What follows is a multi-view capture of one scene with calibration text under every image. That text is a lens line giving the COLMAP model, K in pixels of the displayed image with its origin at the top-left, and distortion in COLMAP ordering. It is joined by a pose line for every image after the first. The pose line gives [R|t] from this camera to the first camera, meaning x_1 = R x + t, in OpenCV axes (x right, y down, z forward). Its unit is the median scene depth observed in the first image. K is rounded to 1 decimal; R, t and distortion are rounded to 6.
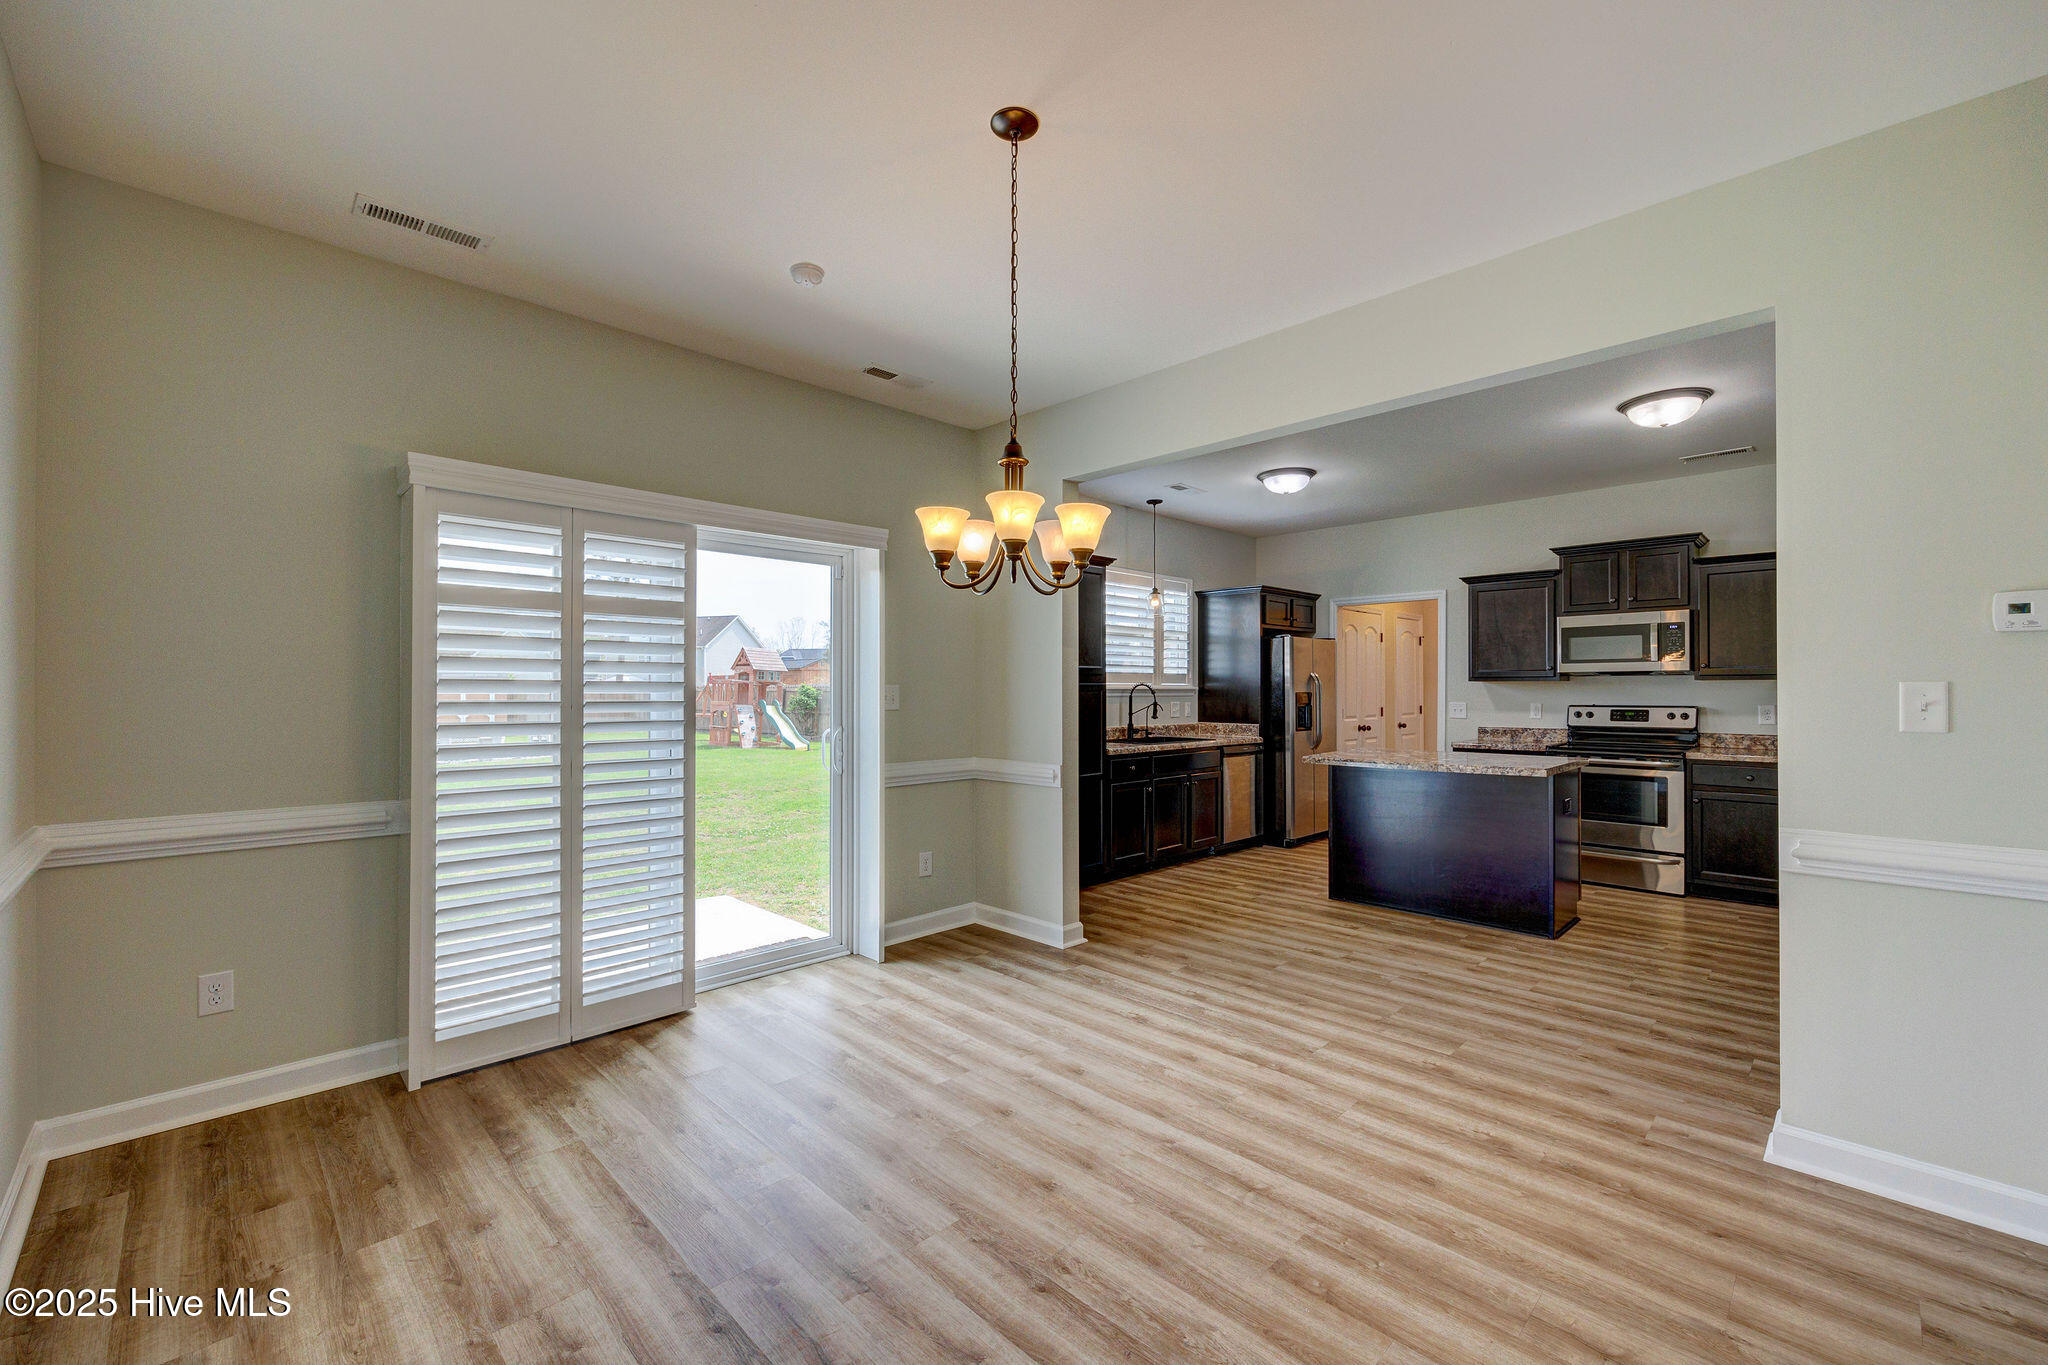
lens RADIAL K [[829.4, 0, 1034.1], [0, 829.4, 689.1], [0, 0, 1]] dist [-0.002553, -0.000665]
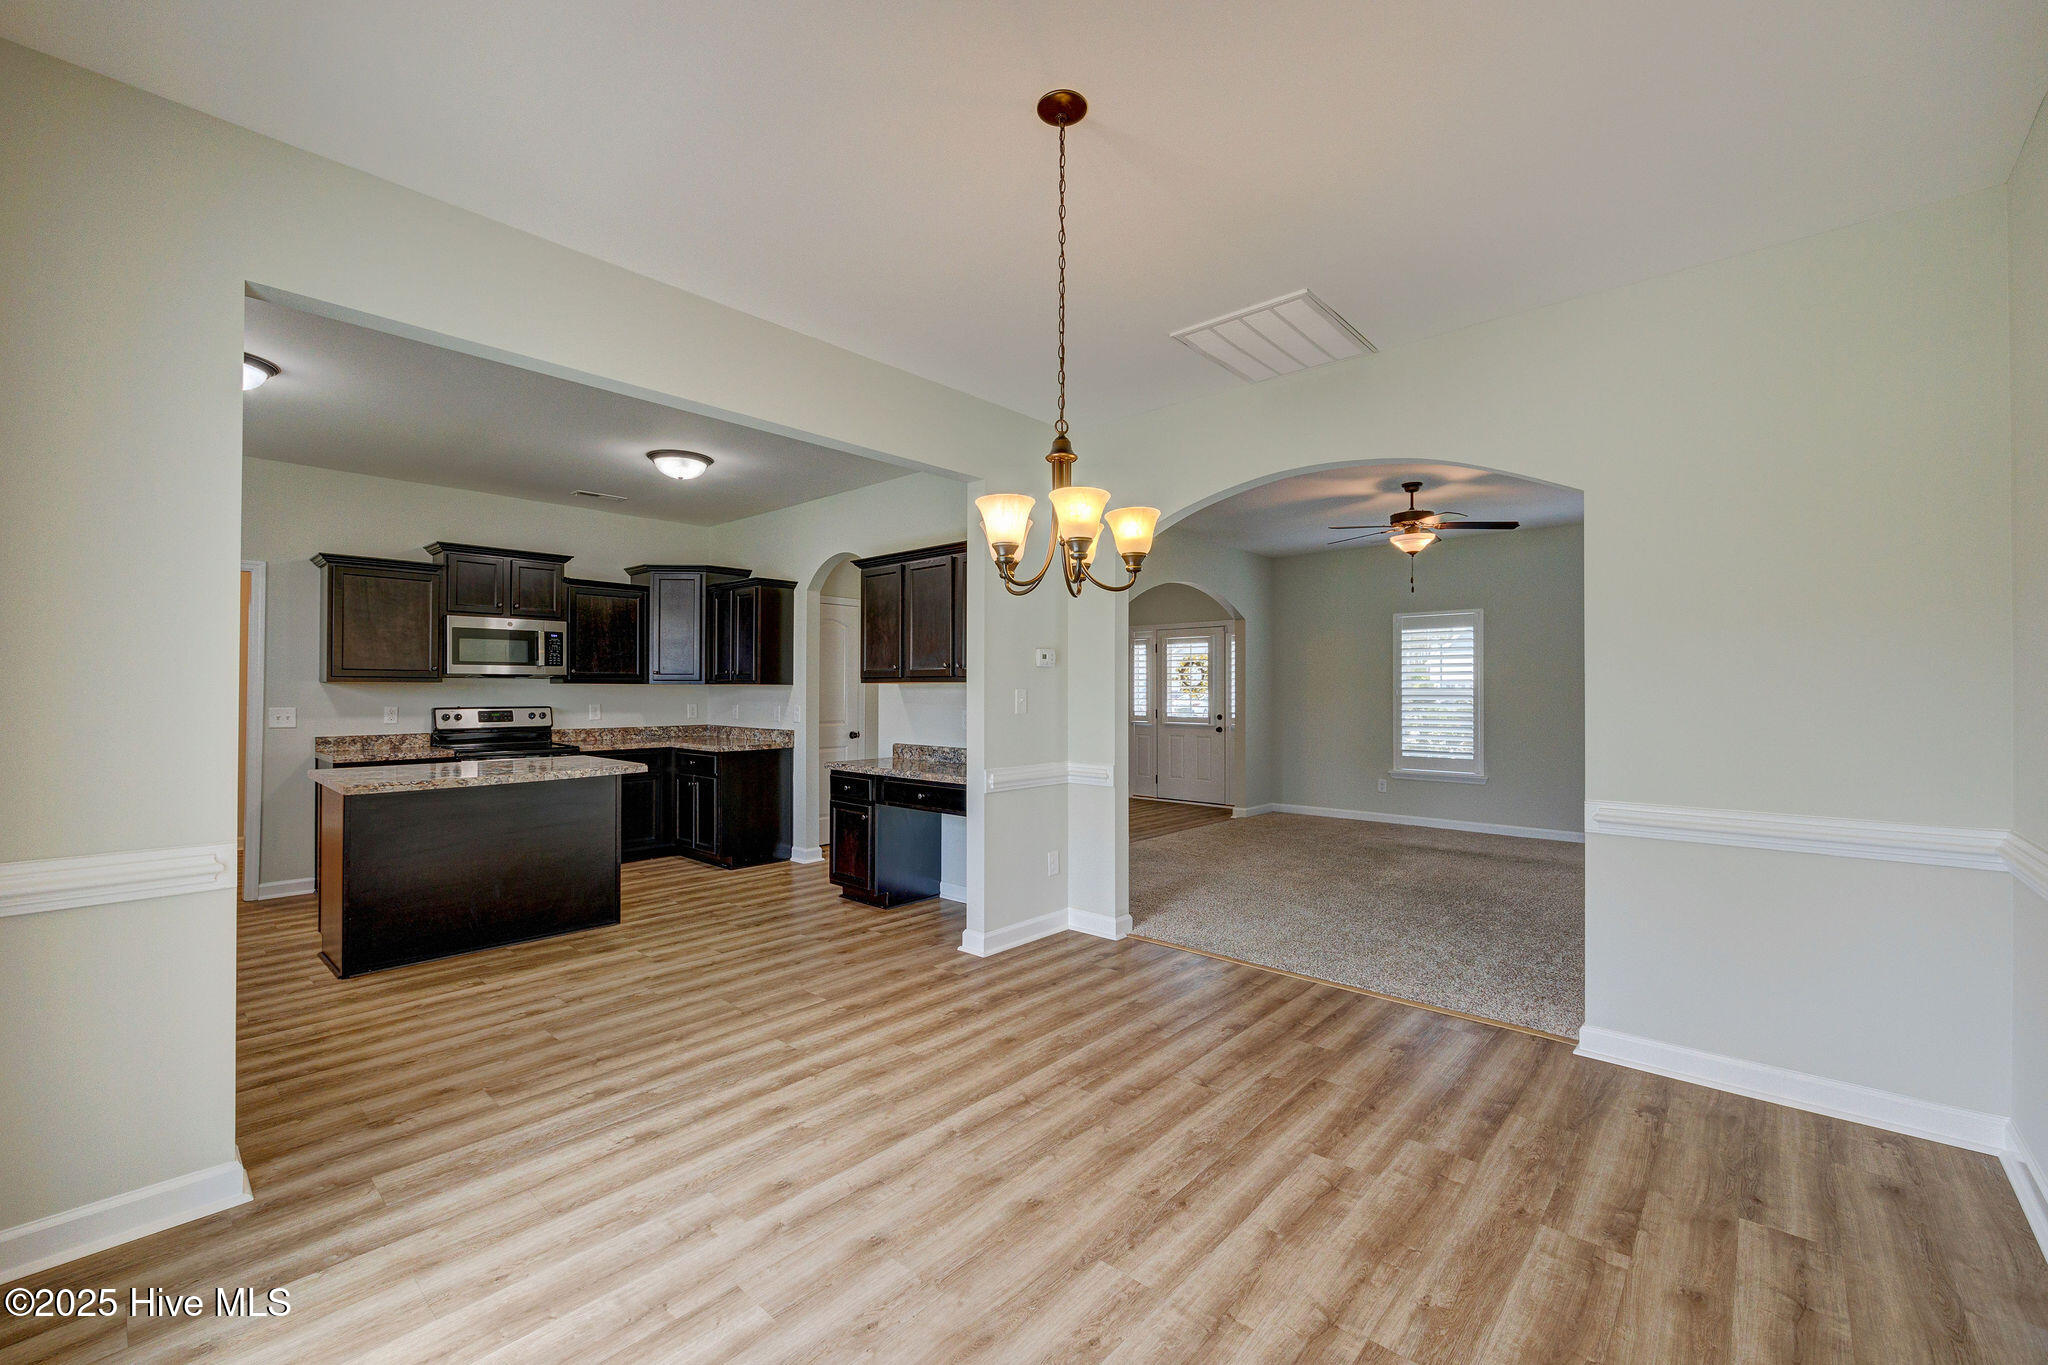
lens RADIAL K [[824.2, 0, 1024.0], [0, 824.2, 682.5], [0, 0, 1]] dist [-0.001334, -0.000098]
pose [[-0.043647, 0.011289, 0.998983, -0.533234], [-0.001635, 0.999934, -0.011371, -0.000336], [-0.999046, -0.002129, -0.043626, 0.589496]]
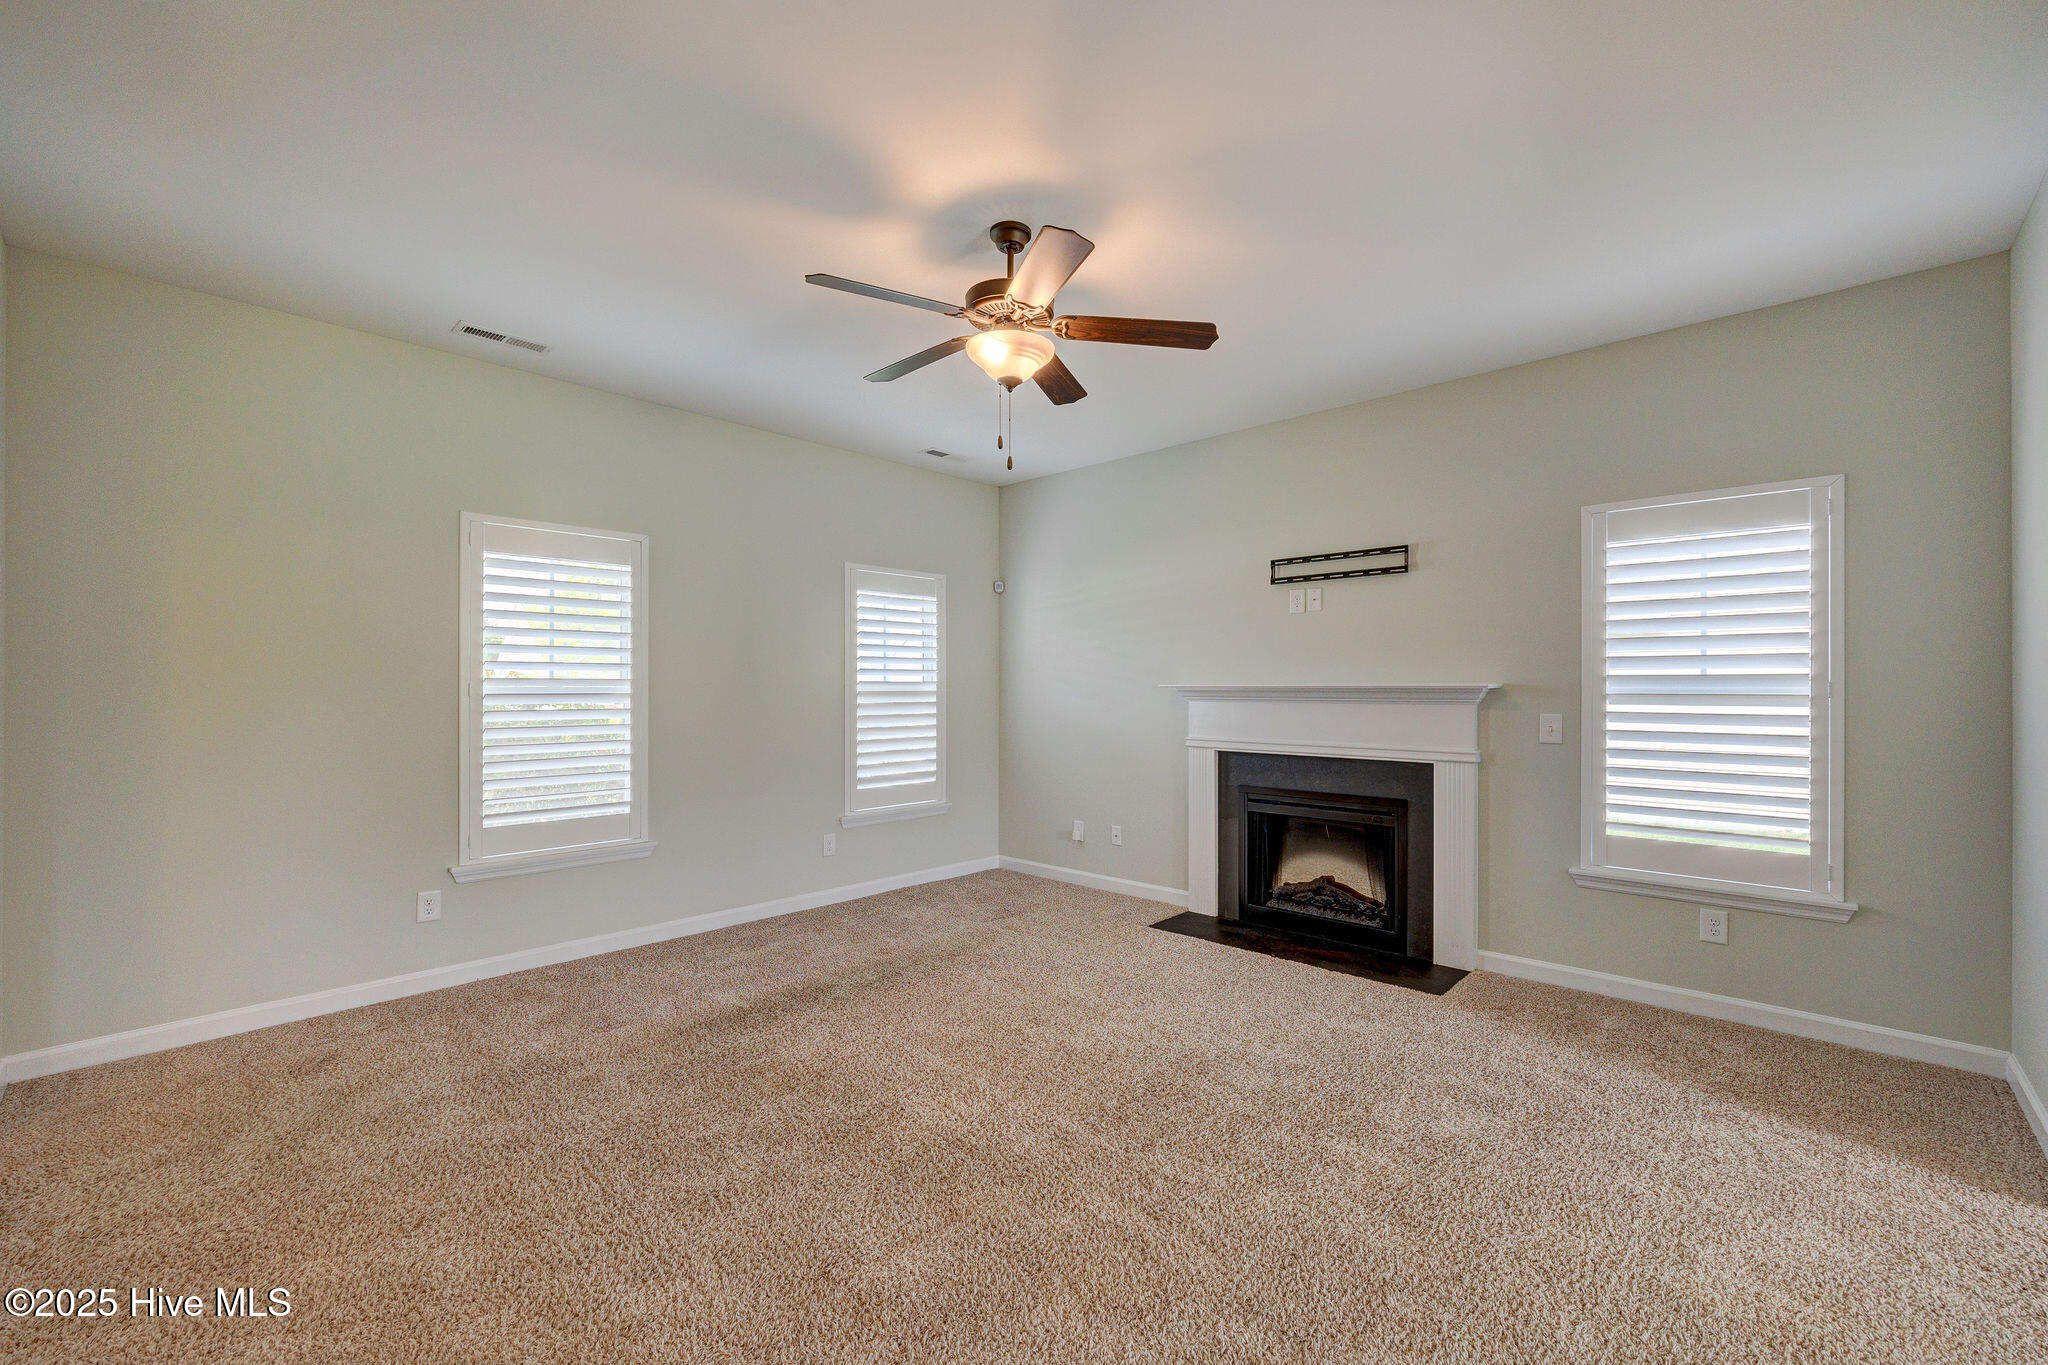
lens RADIAL K [[829.2, 0, 1015.2], [0, 829.2, 685.5], [0, 0, 1]] dist [-0.000944, -0.000132]
pose [[-0.999736, -0.000874, -0.022955, 0.916516], [-0.000772, 0.999990, -0.004426, 0.001154], [0.022959, -0.004407, -0.999727, 0.507627]]
